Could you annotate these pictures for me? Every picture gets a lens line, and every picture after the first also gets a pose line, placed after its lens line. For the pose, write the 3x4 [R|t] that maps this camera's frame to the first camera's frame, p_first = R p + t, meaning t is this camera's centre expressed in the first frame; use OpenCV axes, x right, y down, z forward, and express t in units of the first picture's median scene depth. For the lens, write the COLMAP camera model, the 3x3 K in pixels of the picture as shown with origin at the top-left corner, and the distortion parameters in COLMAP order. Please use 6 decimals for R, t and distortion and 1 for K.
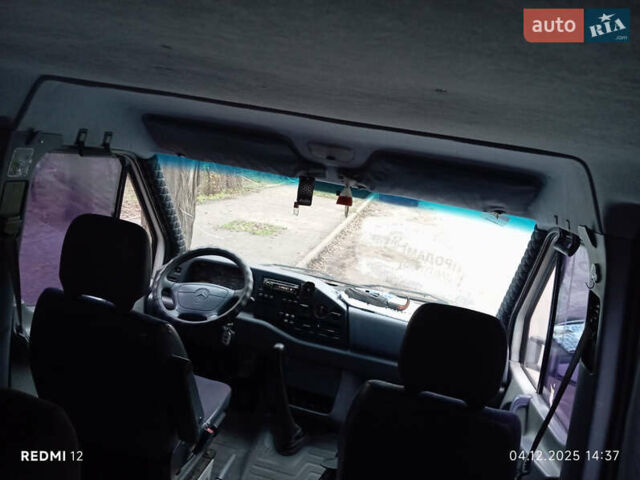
lens RADIAL K [[518.5, 0, 319.9], [0, 518.5, 244.8], [0, 0, 1]] dist [0.093764, -0.180589]
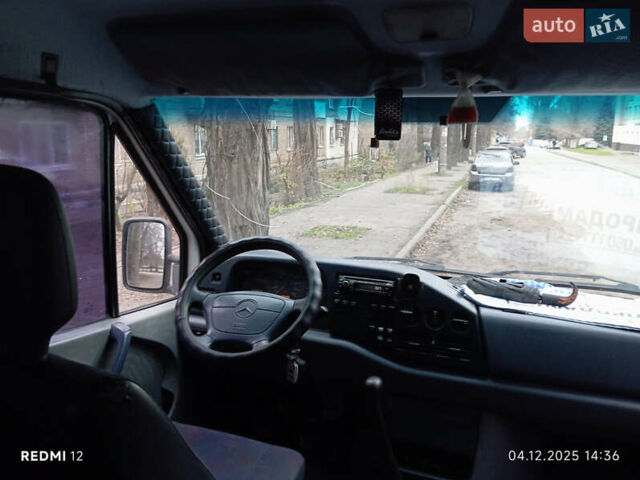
lens RADIAL K [[518.5, 0, 319.9], [0, 518.5, 244.8], [0, 0, 1]] dist [0.093764, -0.180589]
pose [[0.979674, -0.112123, -0.166334, -0.018377], [0.109848, 0.993686, -0.022848, 0.038096], [0.167845, 0.004112, 0.985805, 0.352739]]
